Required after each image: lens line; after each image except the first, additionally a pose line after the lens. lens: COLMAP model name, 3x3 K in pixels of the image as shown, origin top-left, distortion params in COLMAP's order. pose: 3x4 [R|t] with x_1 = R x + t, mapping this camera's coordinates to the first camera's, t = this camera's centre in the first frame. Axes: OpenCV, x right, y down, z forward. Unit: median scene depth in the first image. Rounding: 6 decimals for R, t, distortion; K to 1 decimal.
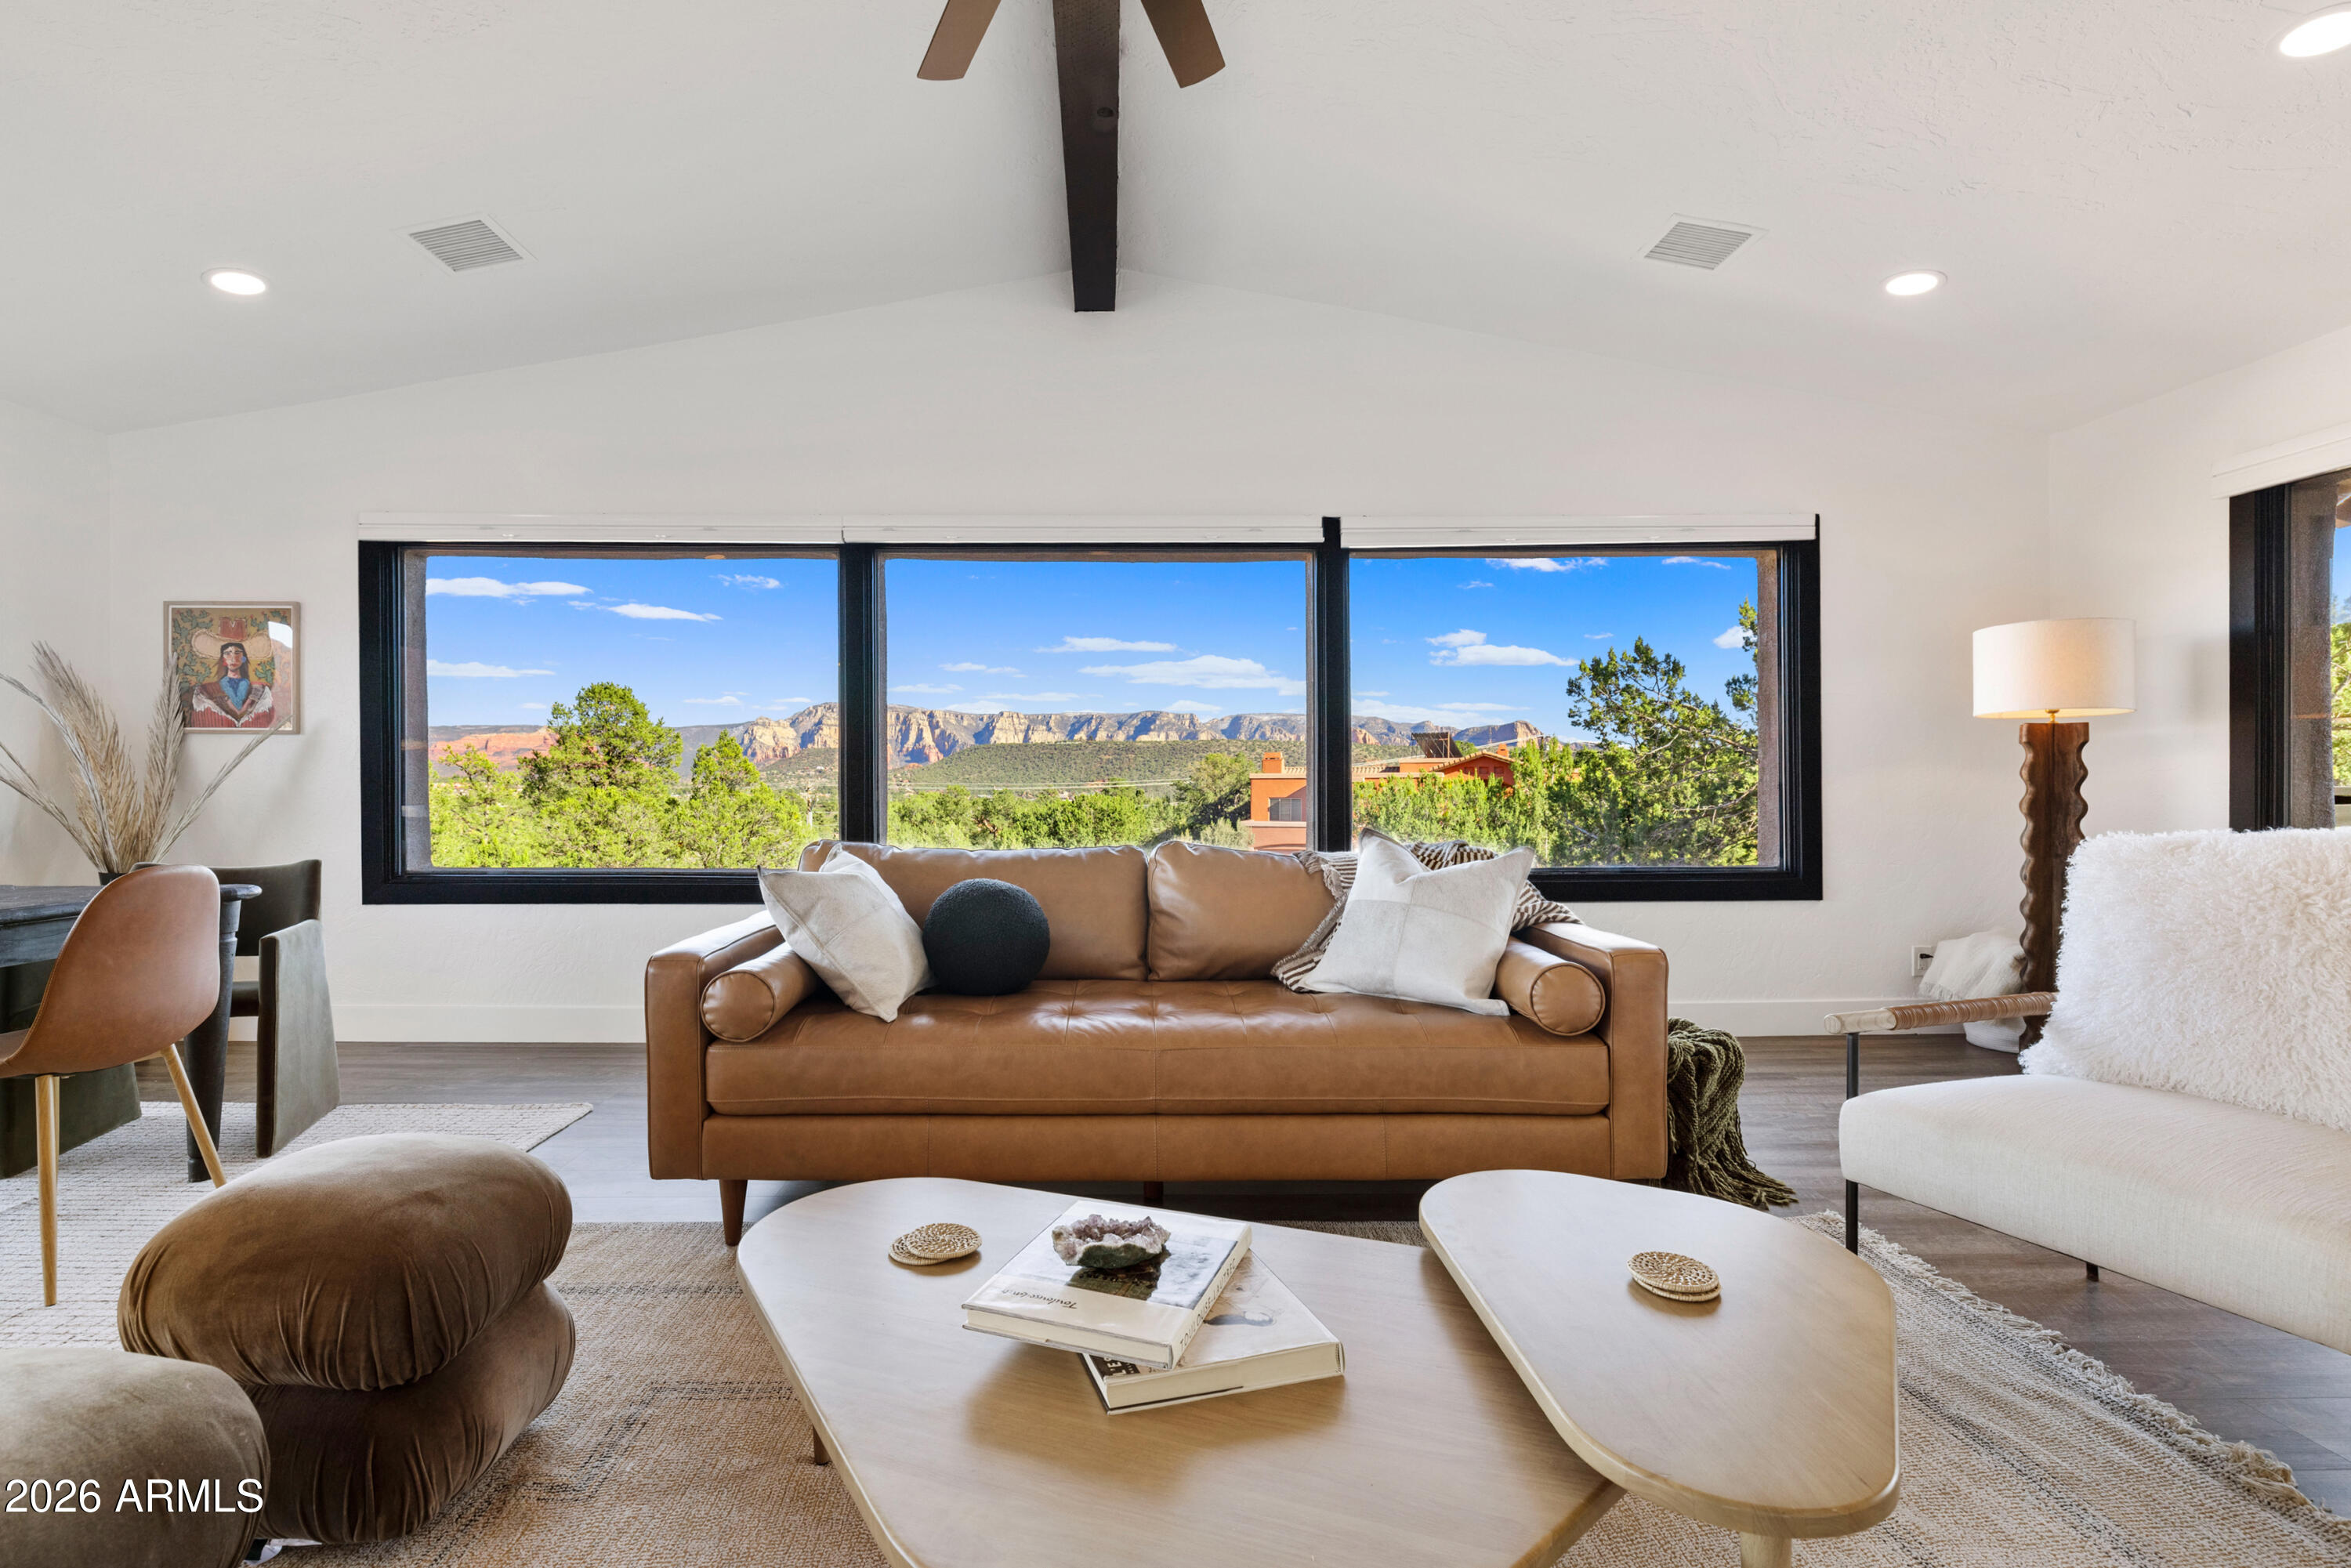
lens RADIAL K [[1020.6, 0, 1175.5], [0, 1020.6, 784.0], [0, 0, 1]] dist [0.002548, 0.000810]
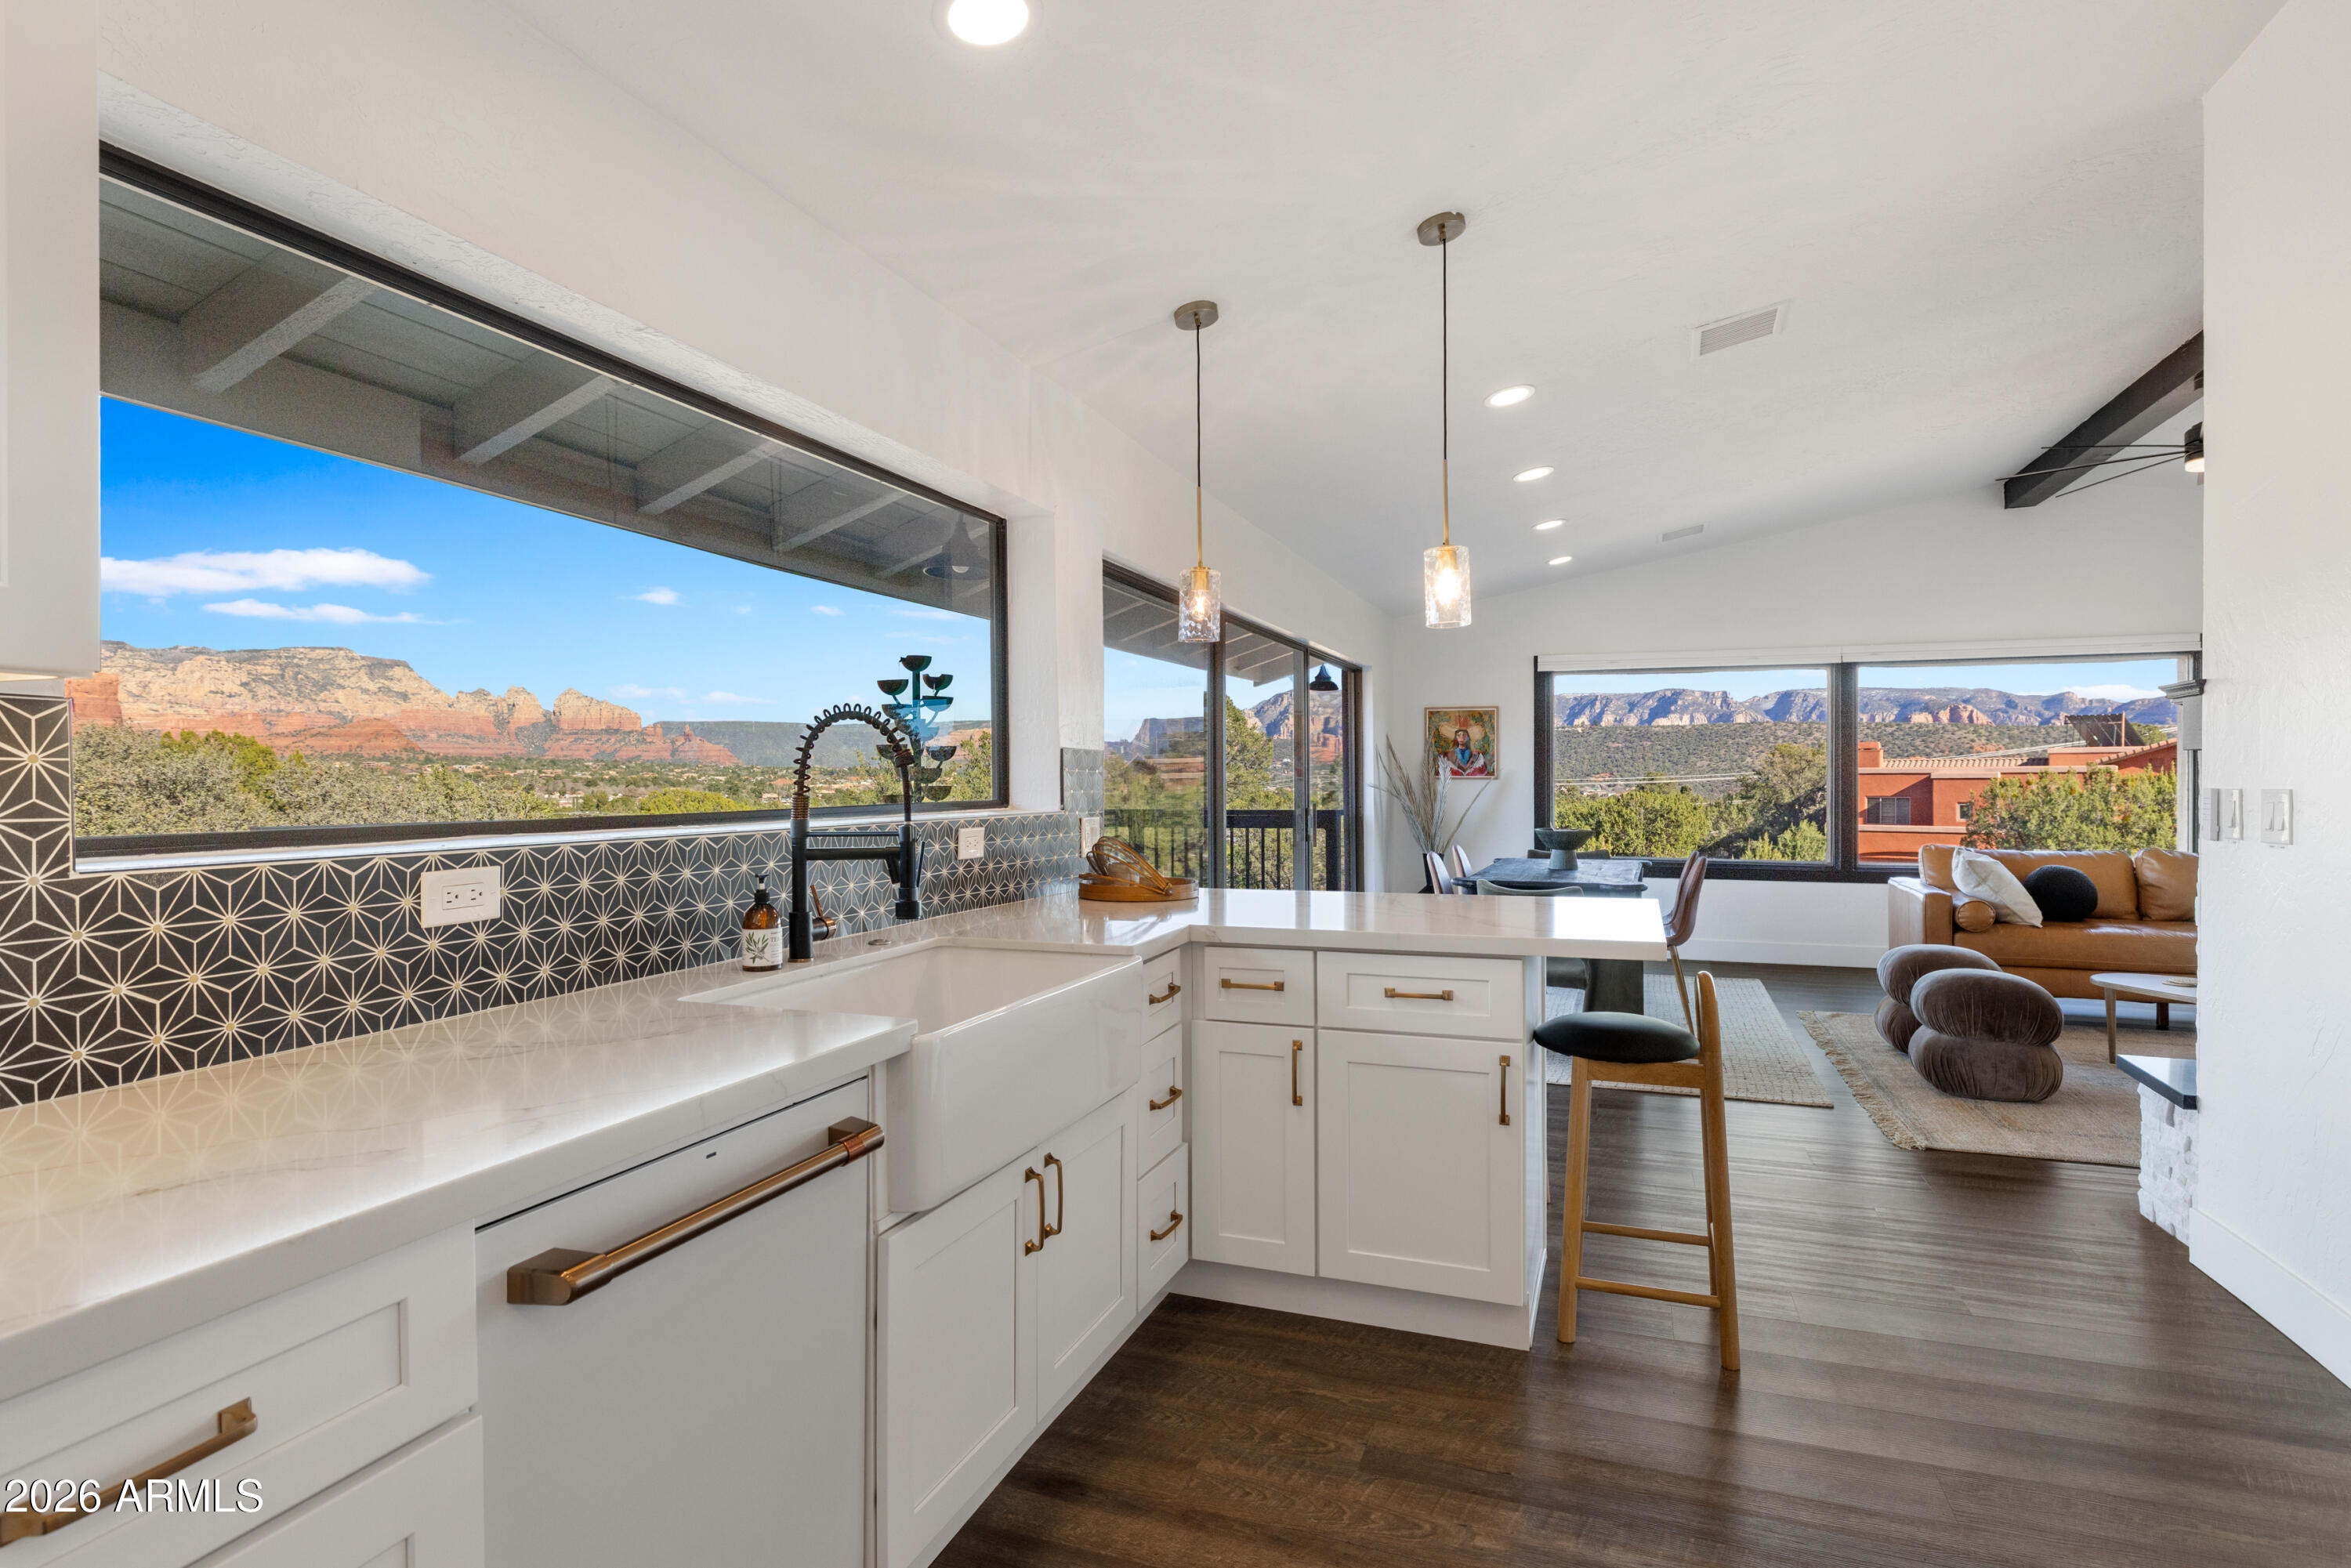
lens RADIAL K [[1228.2, 0, 1175.5], [0, 1228.2, 784.0], [0, 0, 1]] dist [0.002227, 0.000888]
pose [[0.932949, 0.000206, -0.360009, -0.074636], [0.003017, 0.999960, 0.008390, -0.007064], [0.359996, -0.008913, 0.932911, -0.149304]]
